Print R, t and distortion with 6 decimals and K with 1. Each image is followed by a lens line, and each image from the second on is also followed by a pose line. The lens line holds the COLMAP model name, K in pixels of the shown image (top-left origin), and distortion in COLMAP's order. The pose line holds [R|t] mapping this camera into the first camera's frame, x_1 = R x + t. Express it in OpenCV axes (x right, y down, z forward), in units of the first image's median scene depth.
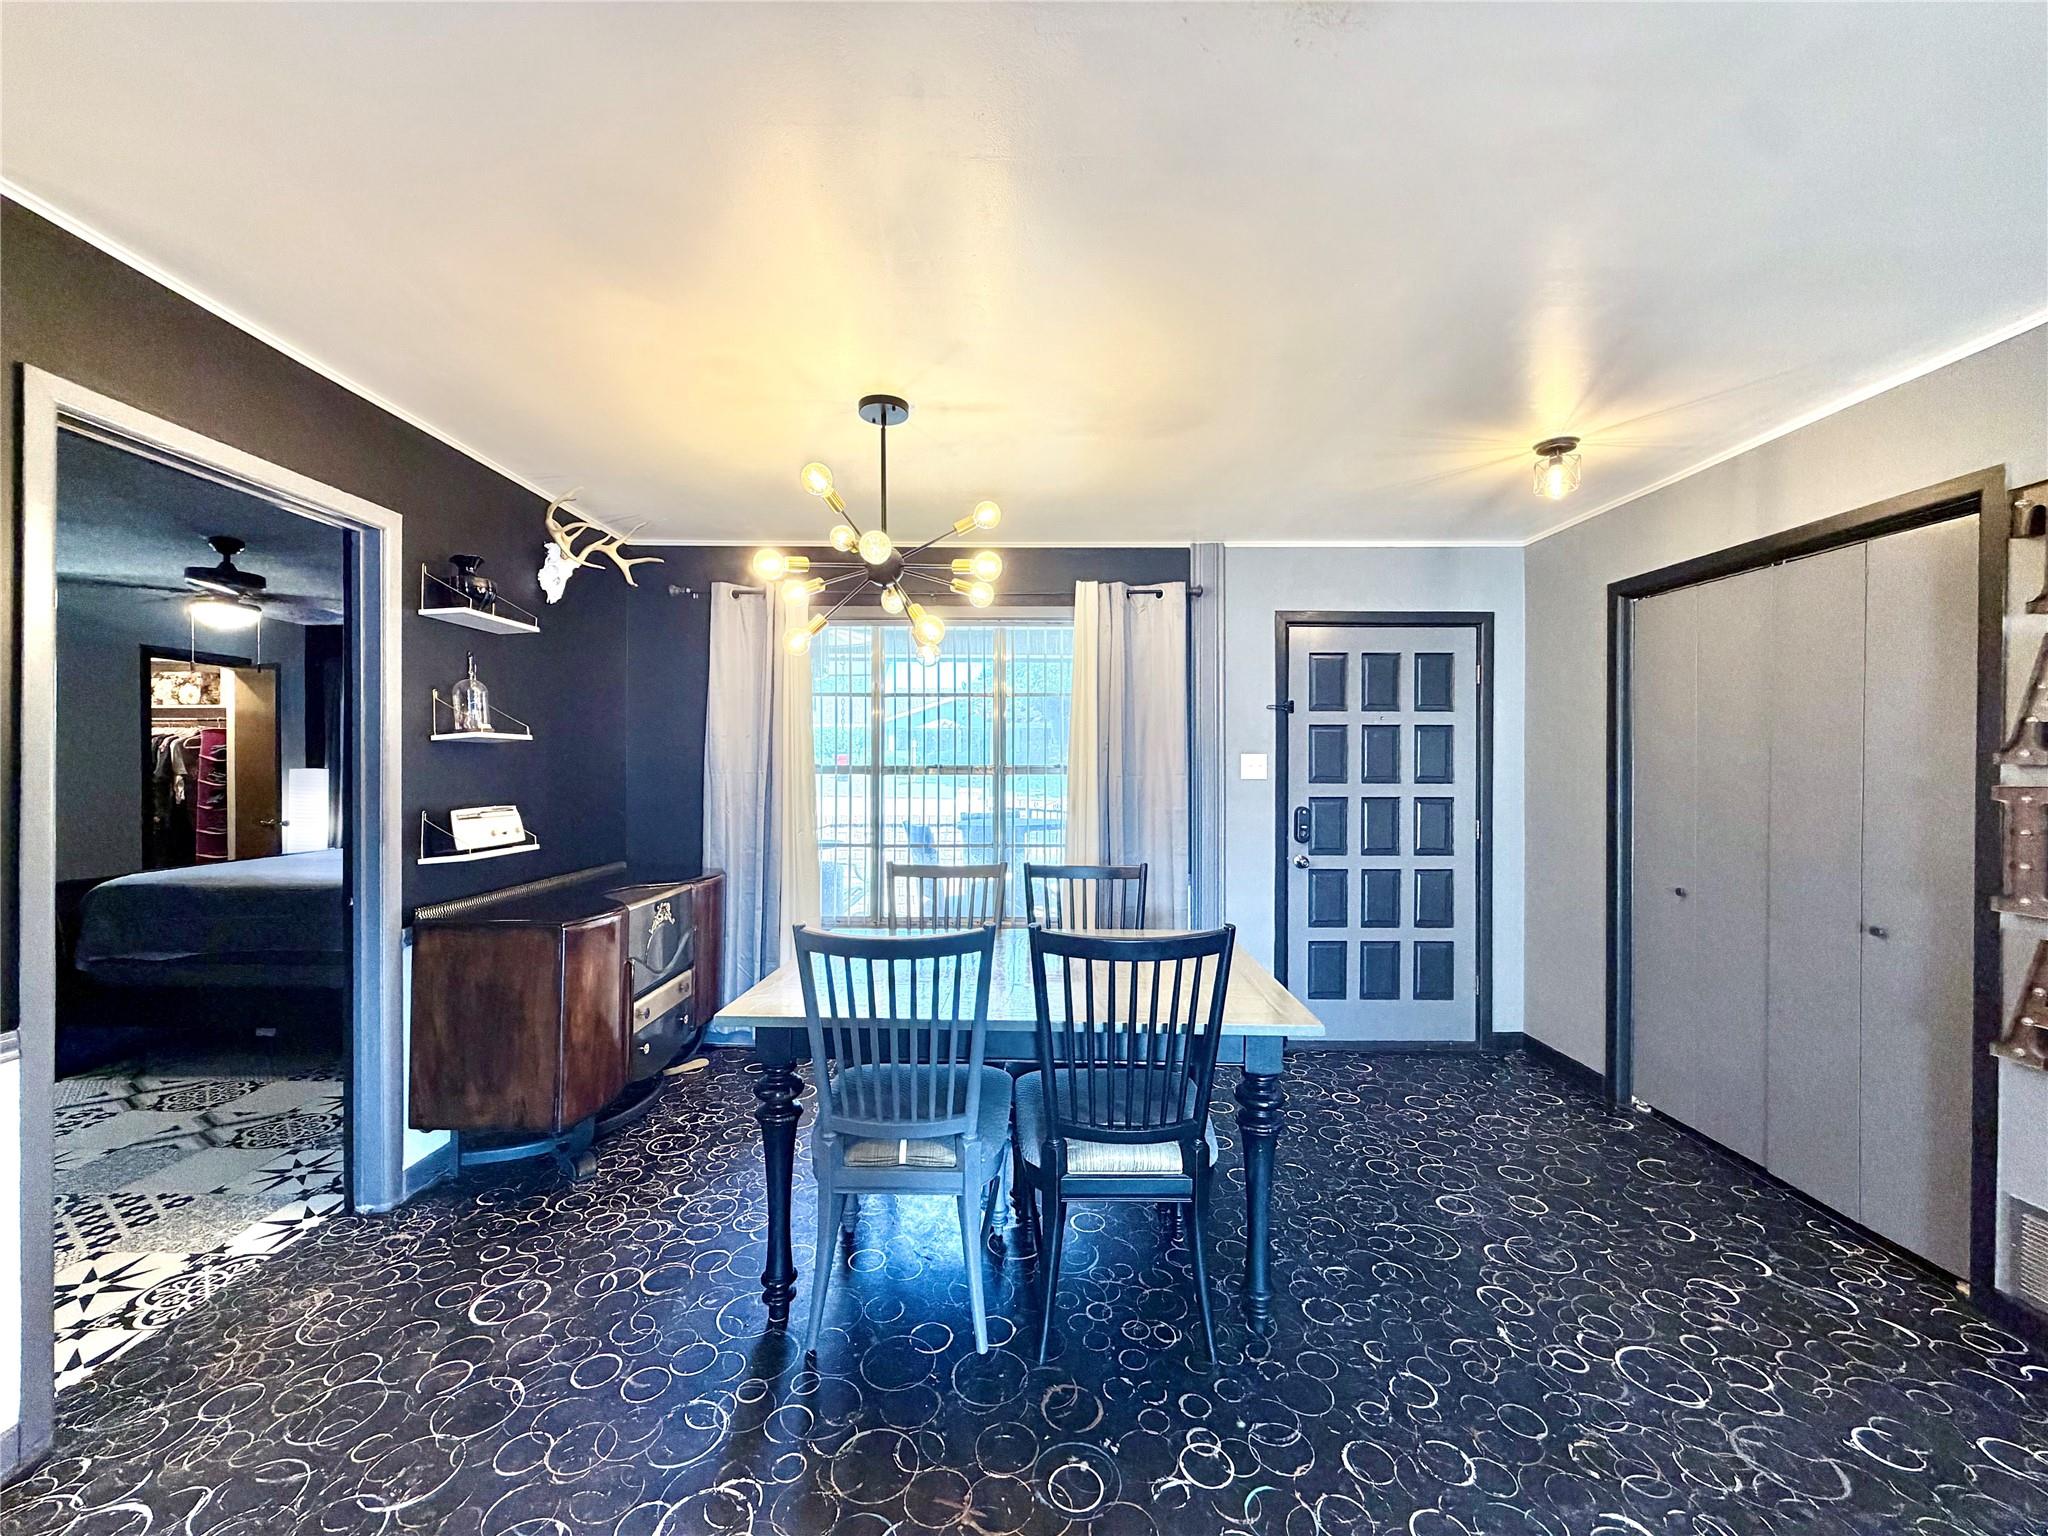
lens RADIAL K [[818.3, 0, 1021.1], [0, 818.3, 767.1], [0, 0, 1]] dist [-0.000204, 0.000771]
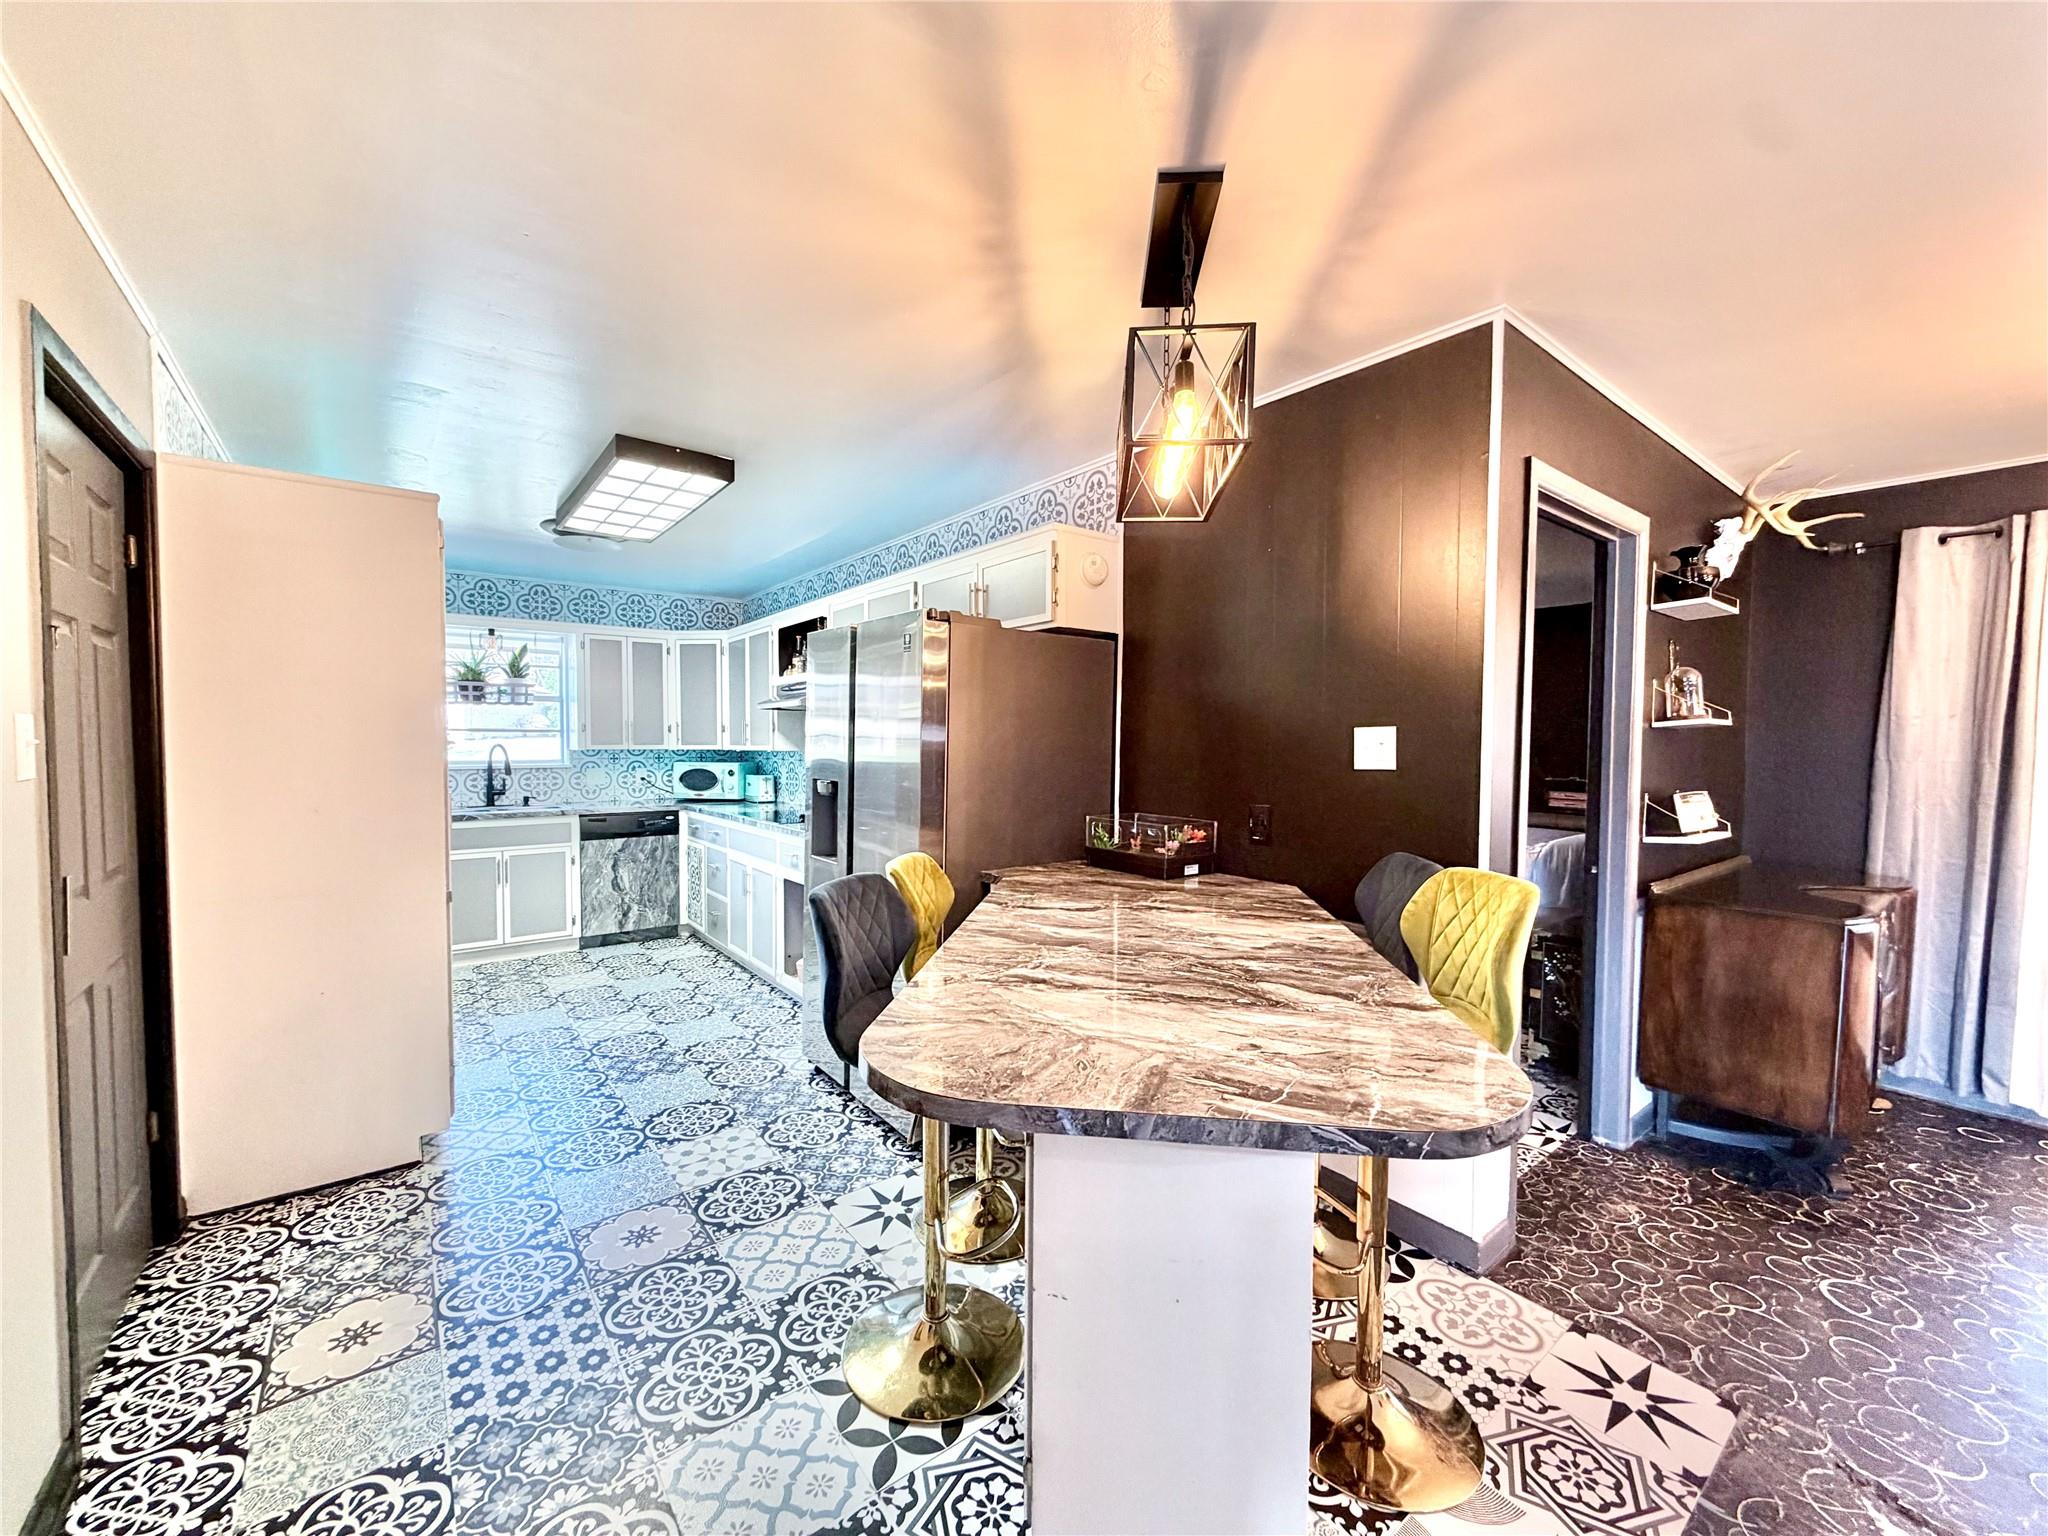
lens RADIAL K [[818.3, 0, 1012.2], [0, 818.3, 770.0], [0, 0, 1]] dist [-0.000204, 0.000771]
pose [[0.614422, 0.032447, -0.788310, -0.351541], [-0.010456, 0.999401, 0.032985, -0.002779], [0.788908, -0.012024, 0.614393, -0.279171]]
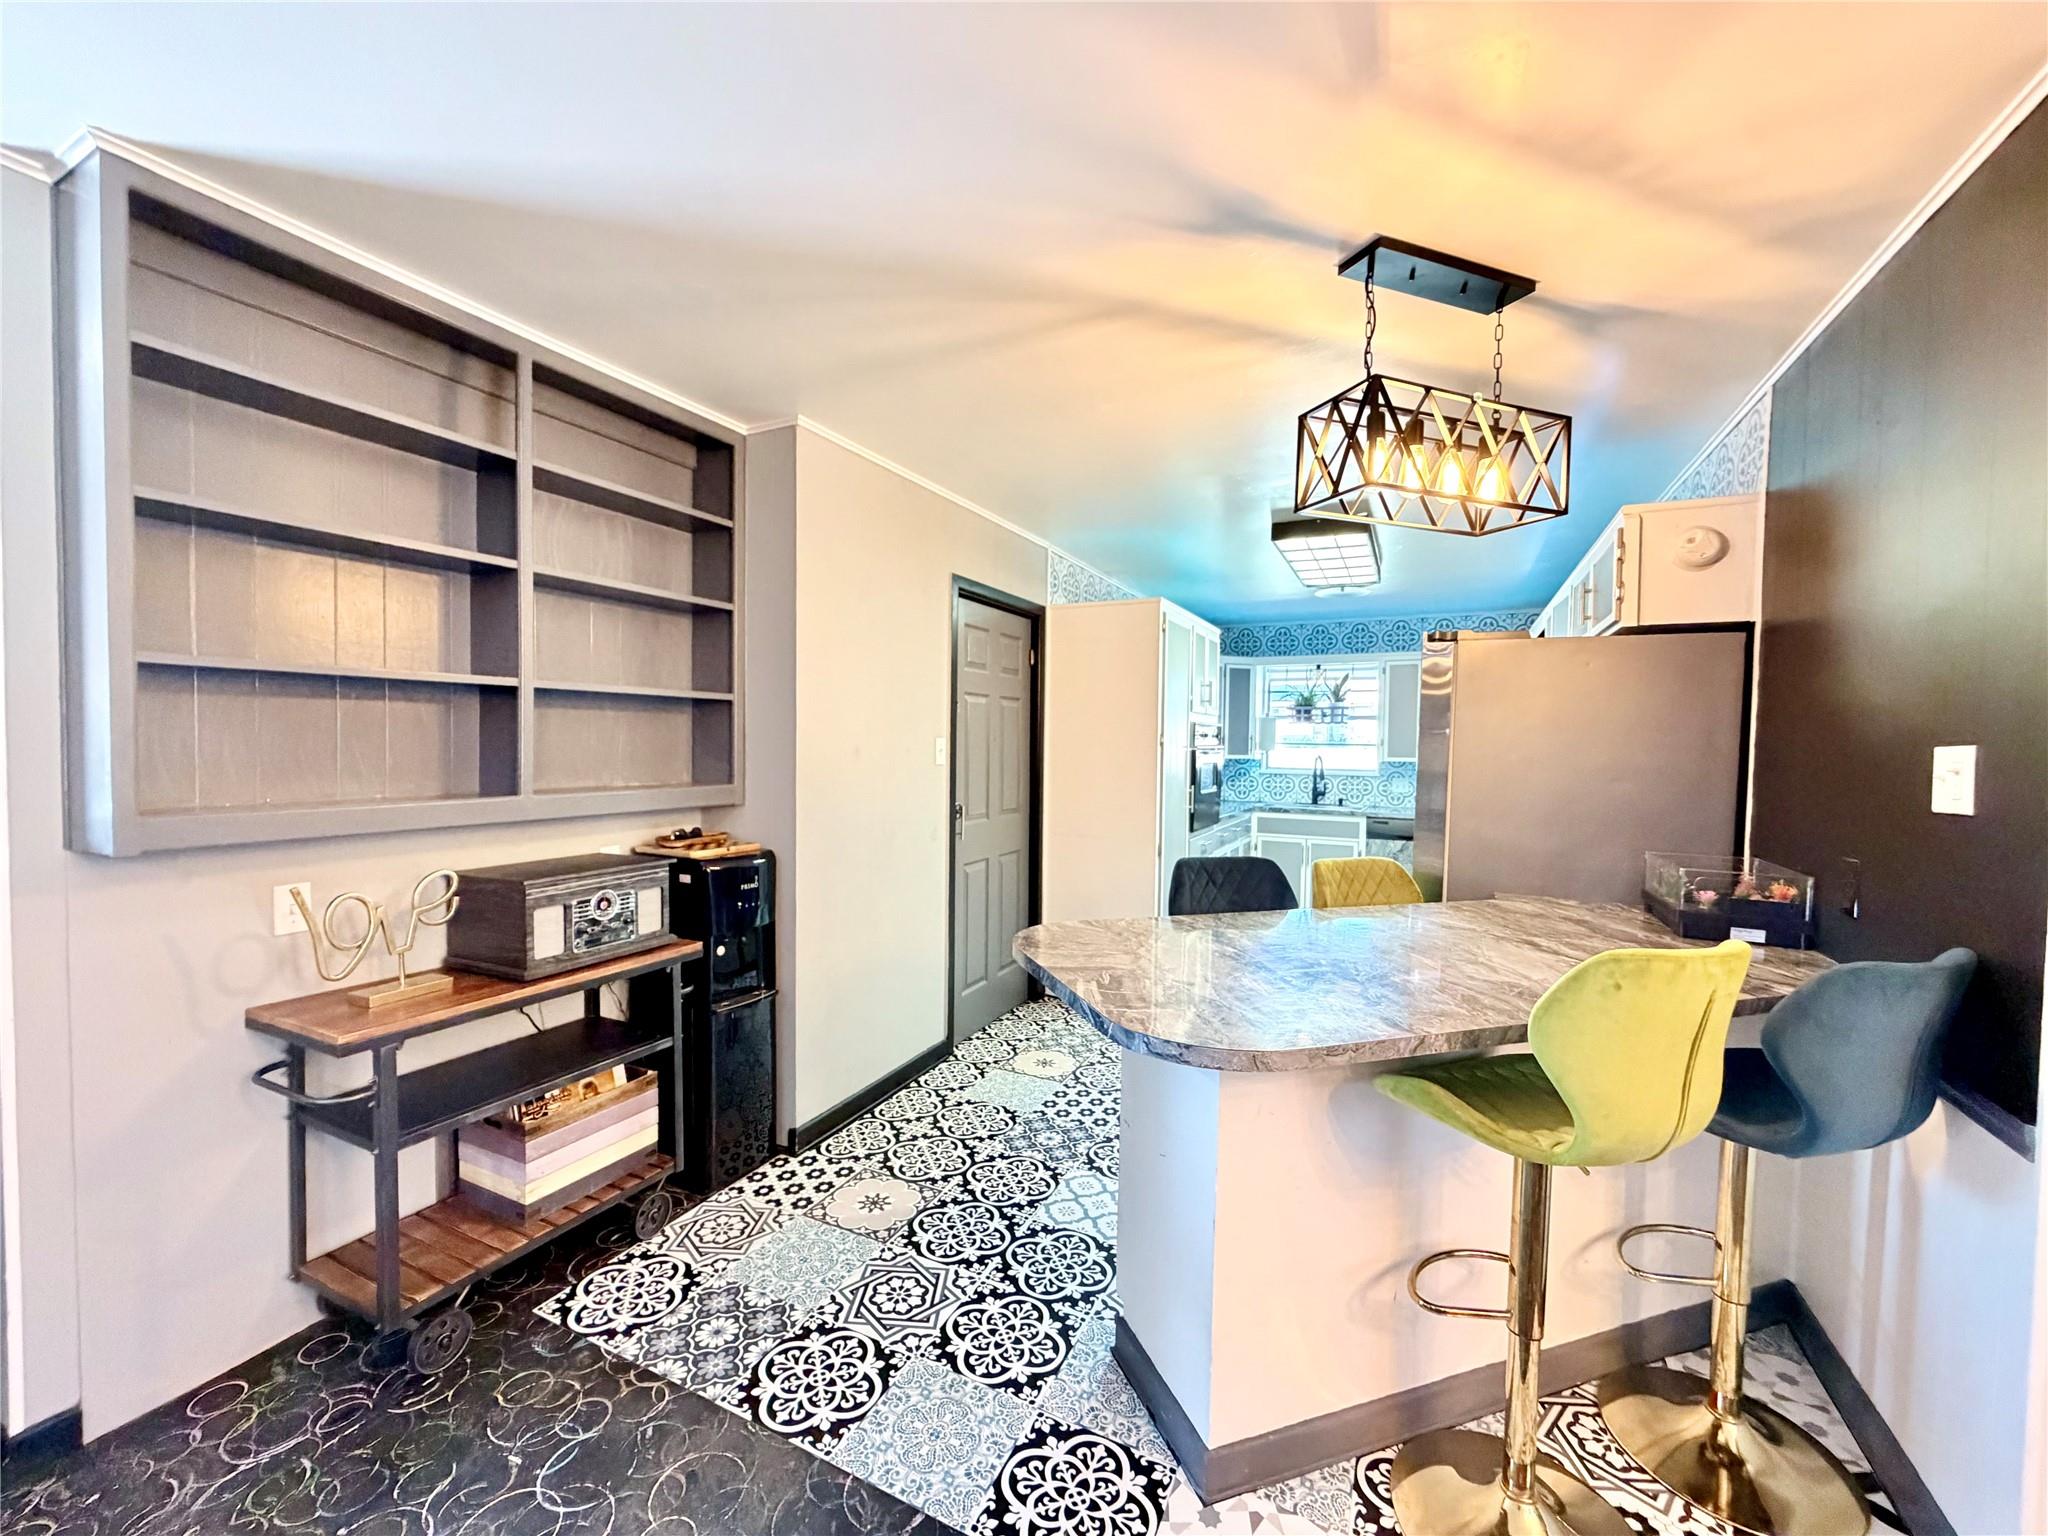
lens RADIAL K [[818.3, 0, 1016.9], [0, 818.3, 770.4], [0, 0, 1]] dist [-0.000204, 0.000771]
pose [[-0.446016, 0.024269, -0.894696, -0.063439], [-0.021495, 0.999054, 0.037816, -0.013815], [0.894767, 0.036098, -0.445072, 0.187048]]
